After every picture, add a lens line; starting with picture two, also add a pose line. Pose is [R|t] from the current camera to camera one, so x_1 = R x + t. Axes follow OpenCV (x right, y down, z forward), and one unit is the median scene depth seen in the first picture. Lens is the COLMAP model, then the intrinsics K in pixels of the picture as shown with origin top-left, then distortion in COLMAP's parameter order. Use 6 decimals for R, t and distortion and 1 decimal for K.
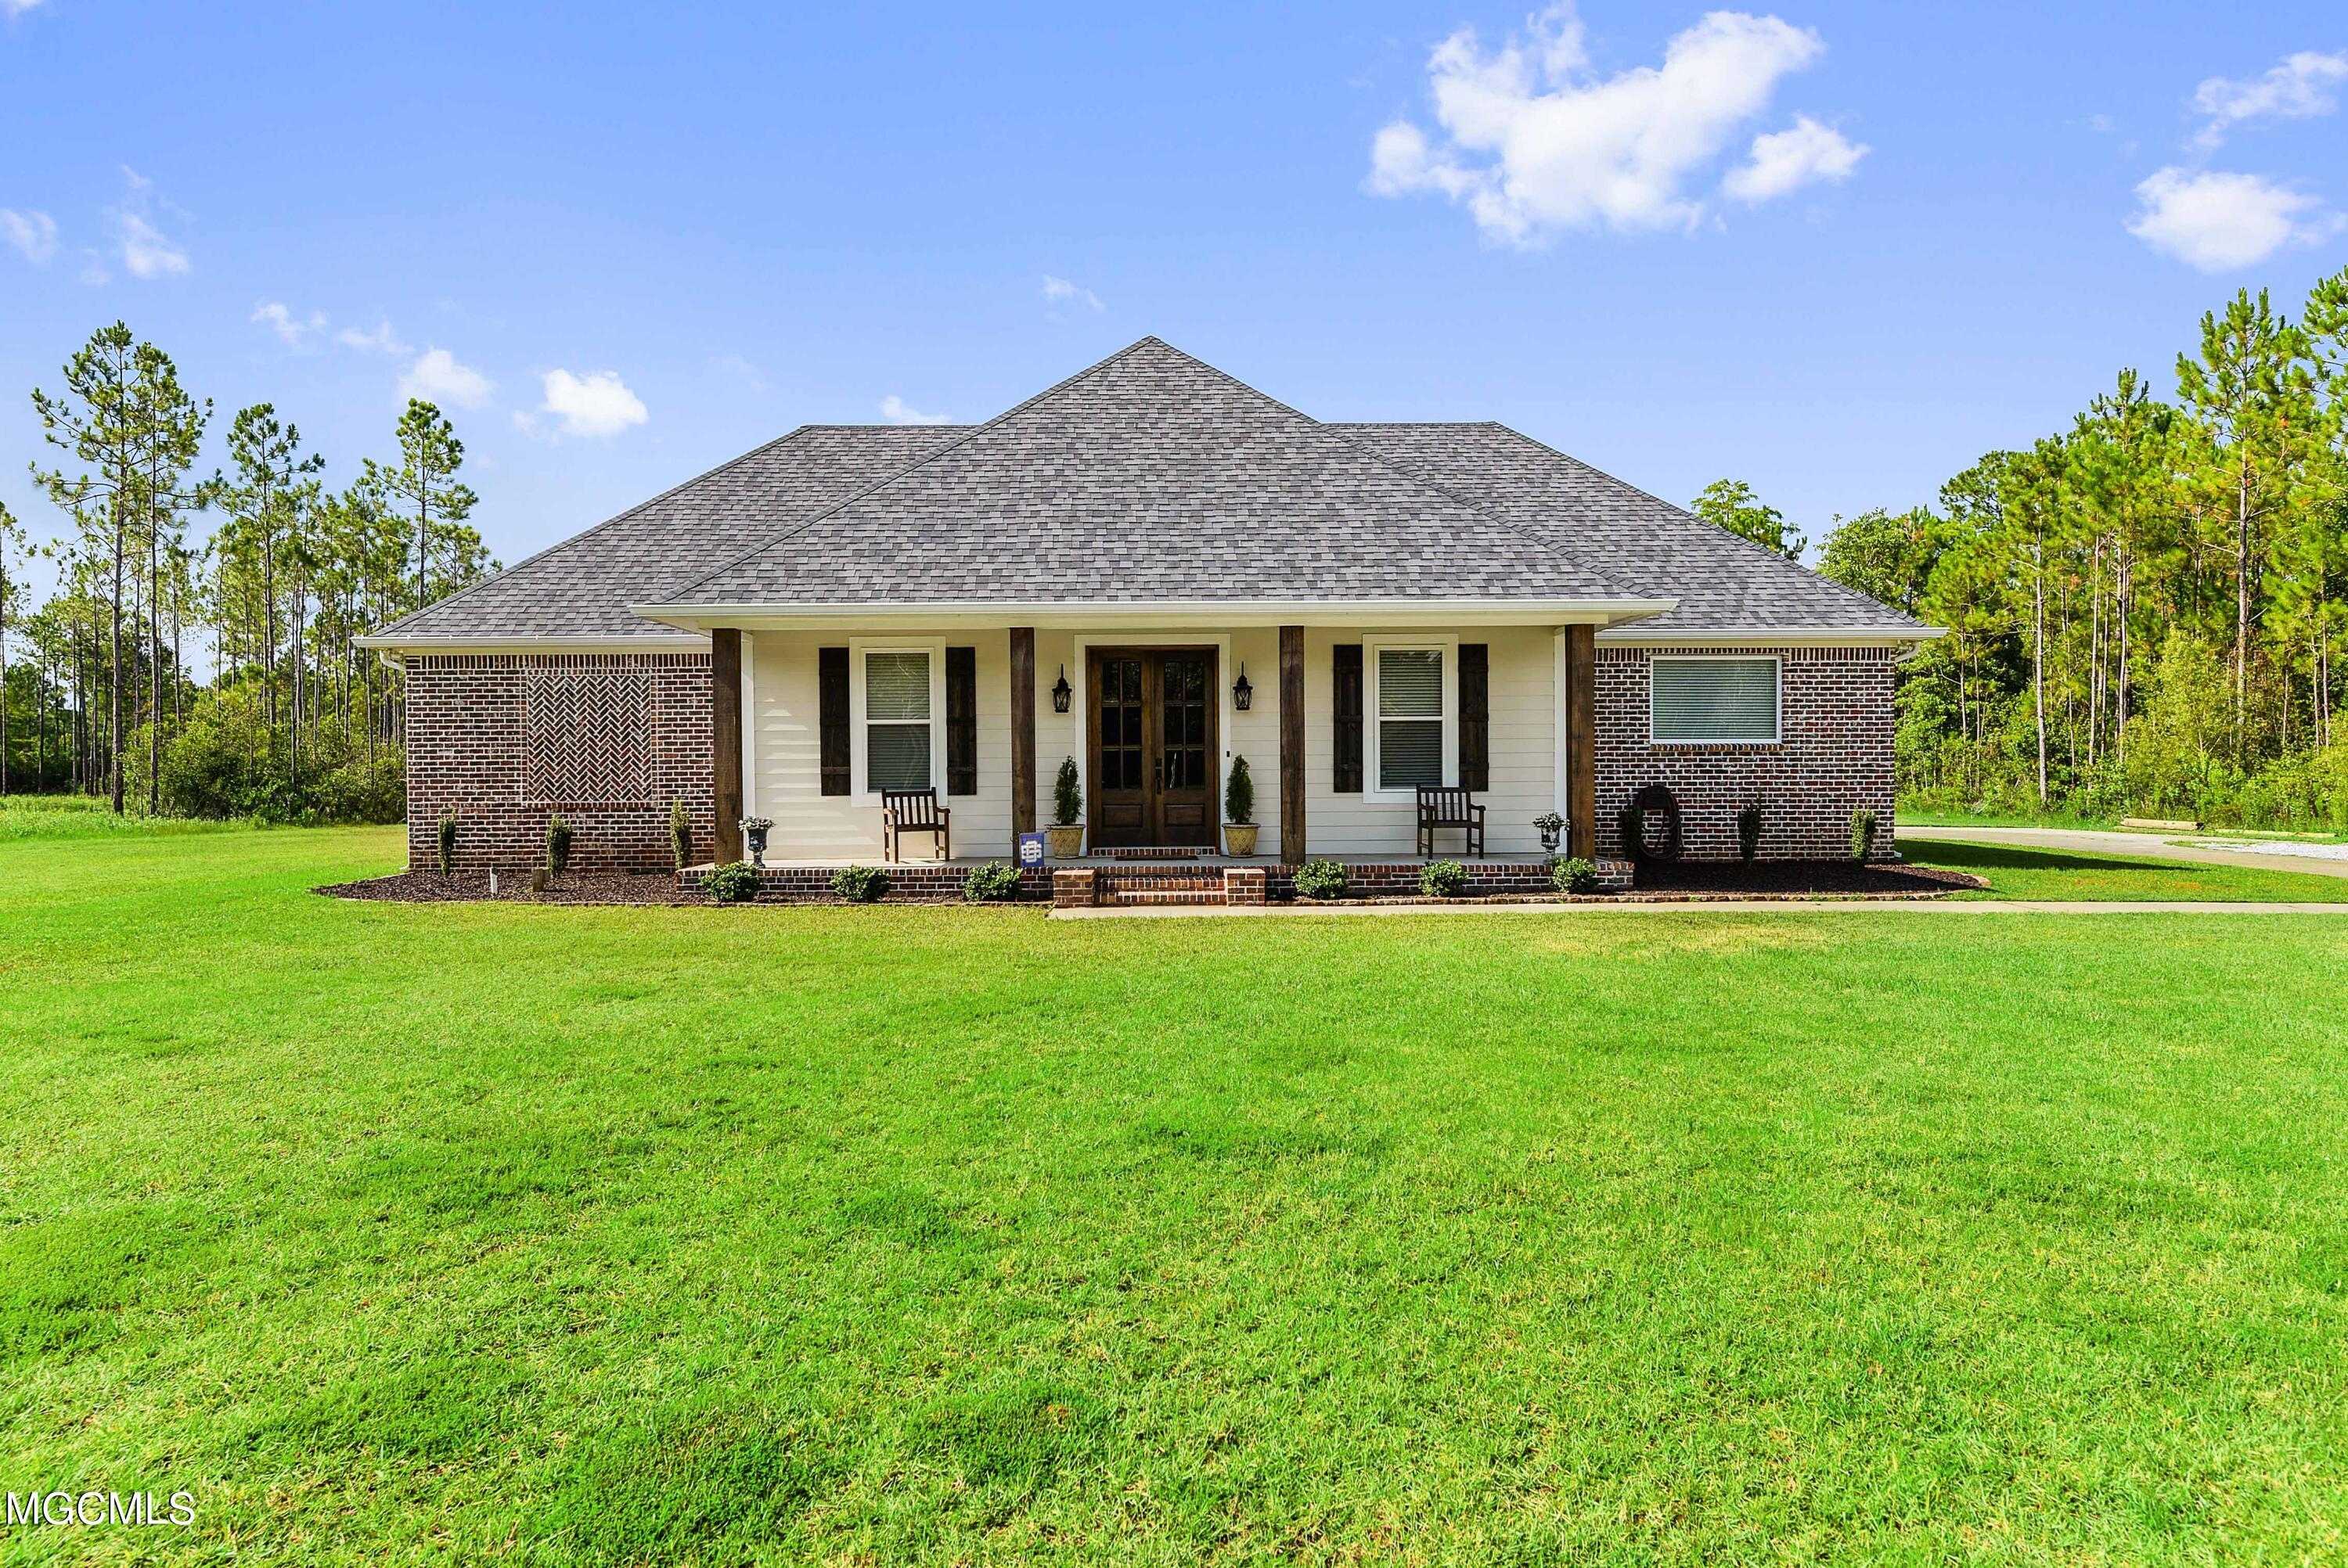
lens RADIAL K [[1384.4, 0, 1174.0], [0, 1384.4, 784.0], [0, 0, 1]] dist [-0.000047, 0.000011]
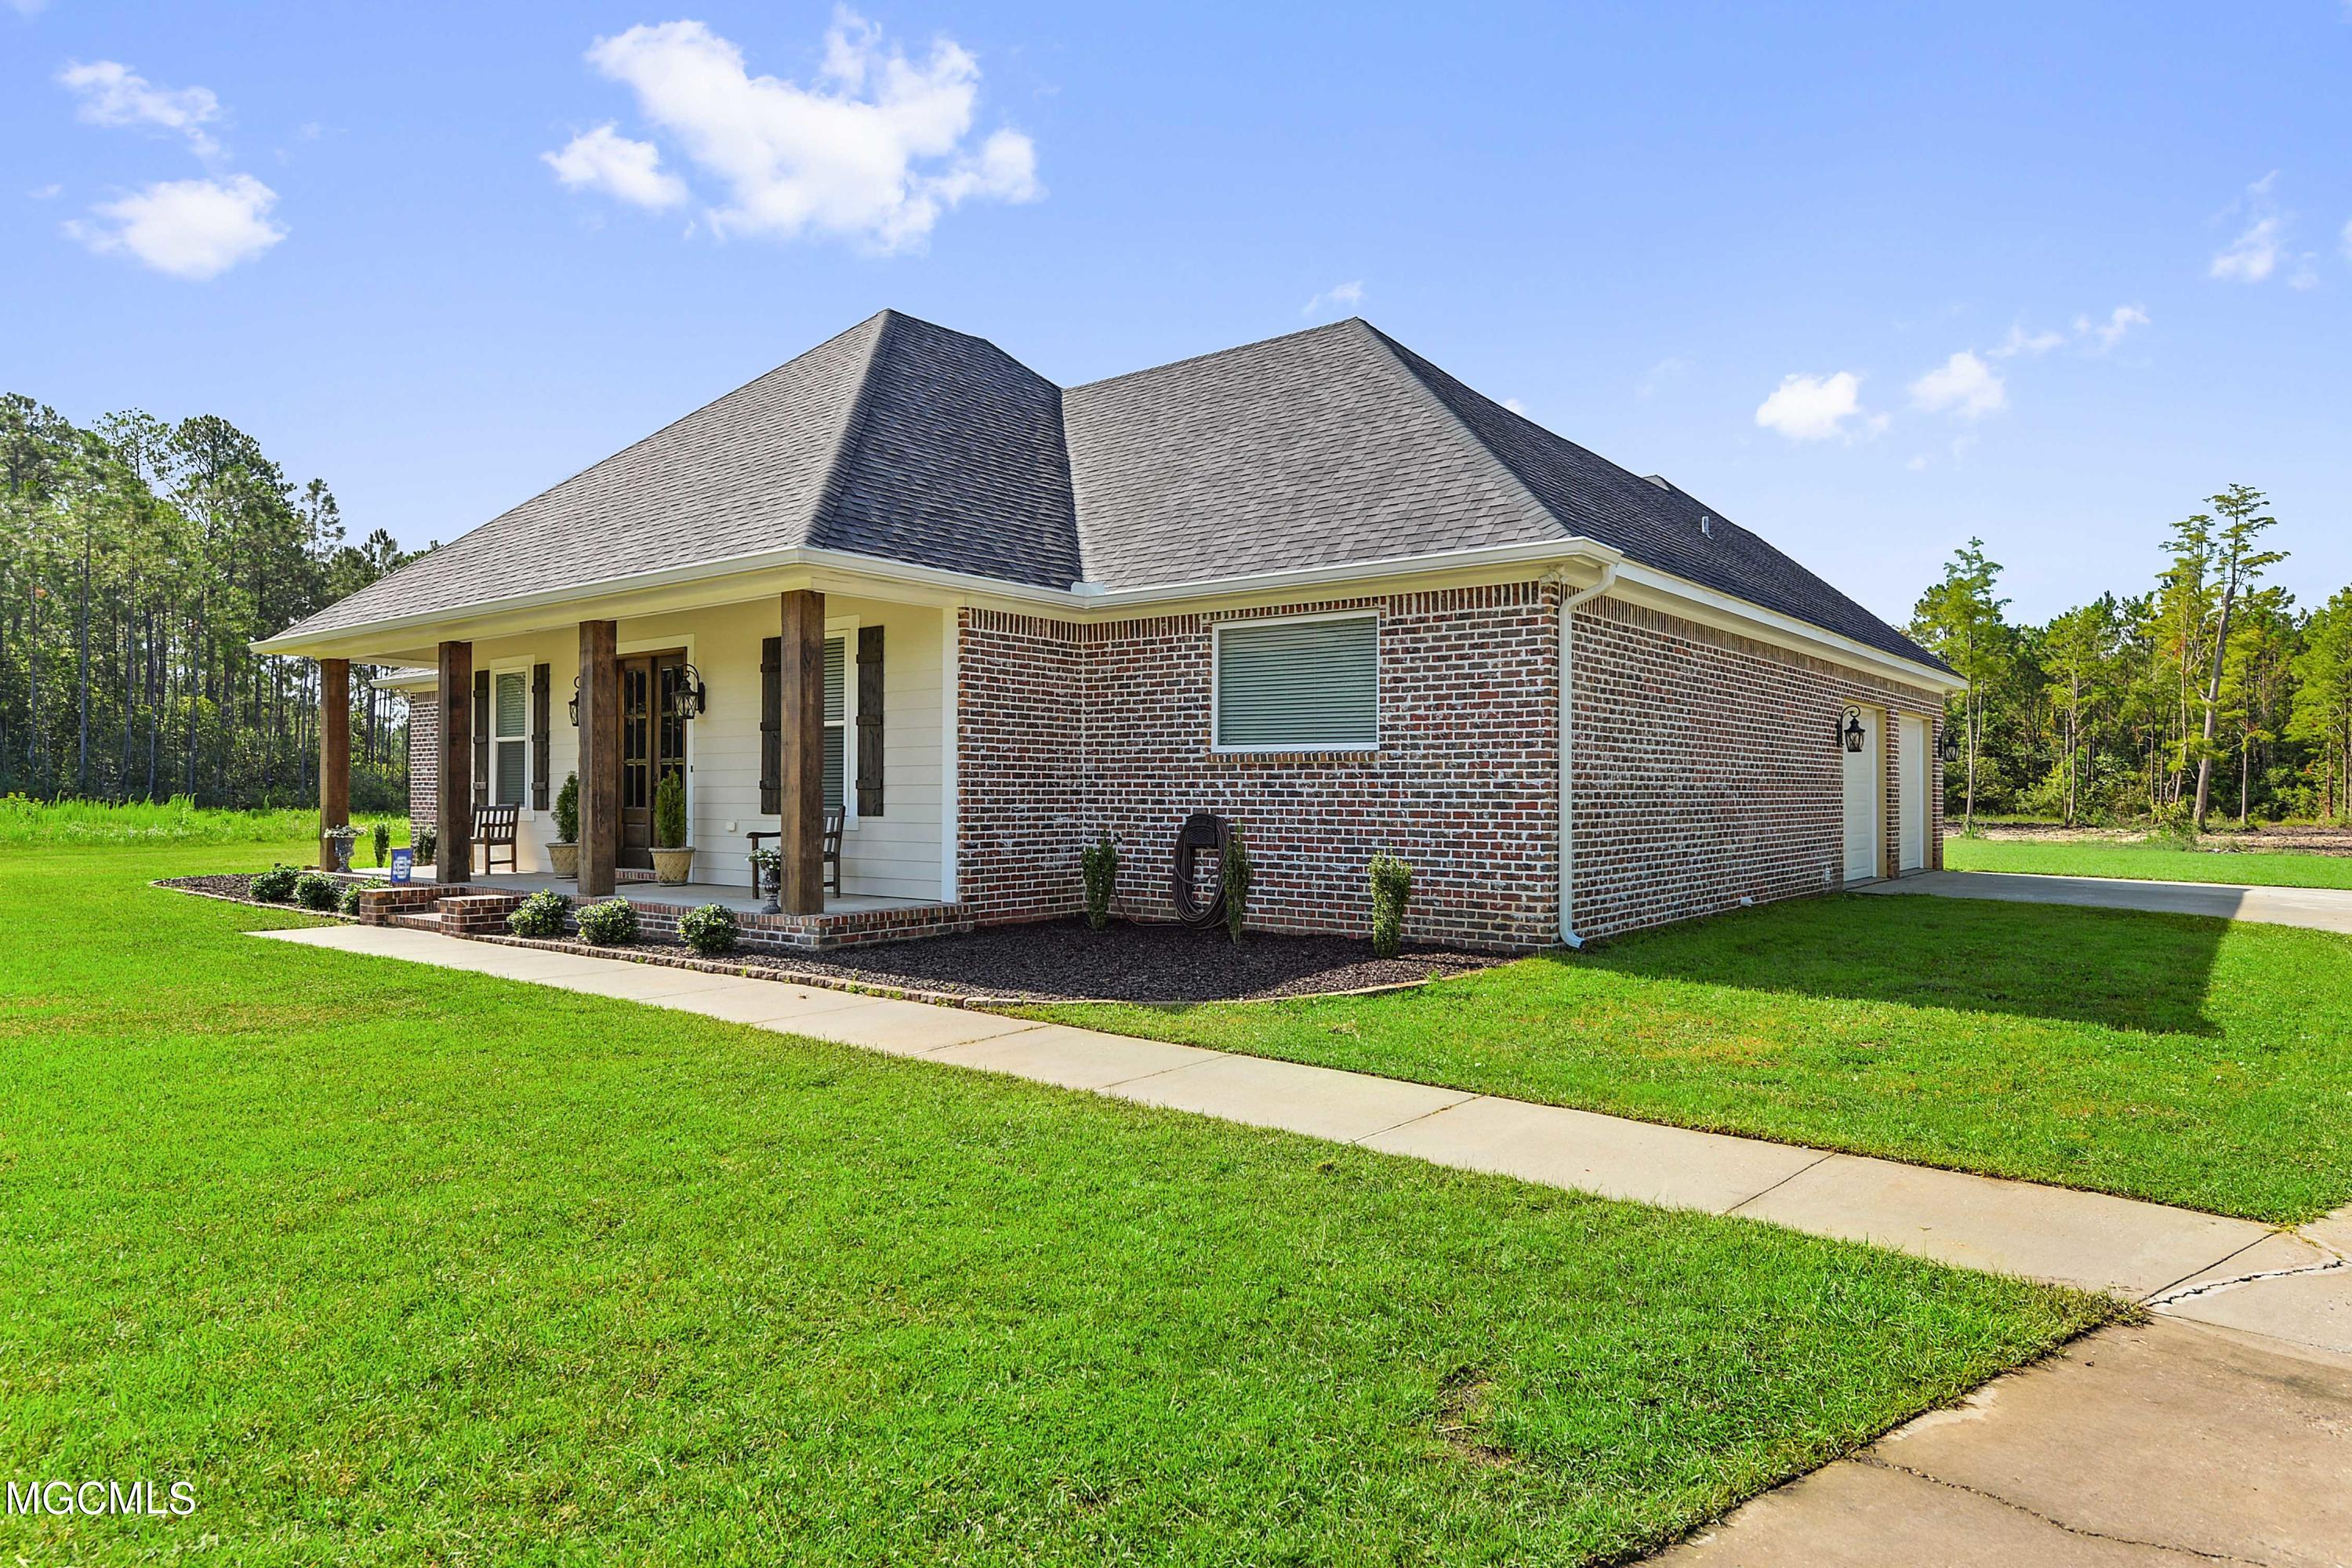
lens RADIAL K [[1386.9, 0, 1176.0], [0, 1386.9, 784.0], [0, 0, 1]] dist [-0.000047, 0.000011]
pose [[0.777689, 0.003646, -0.628638, 0.790095], [-0.015999, 0.999774, -0.013994, -0.003911], [0.628445, 0.020941, 0.777572, 0.476917]]
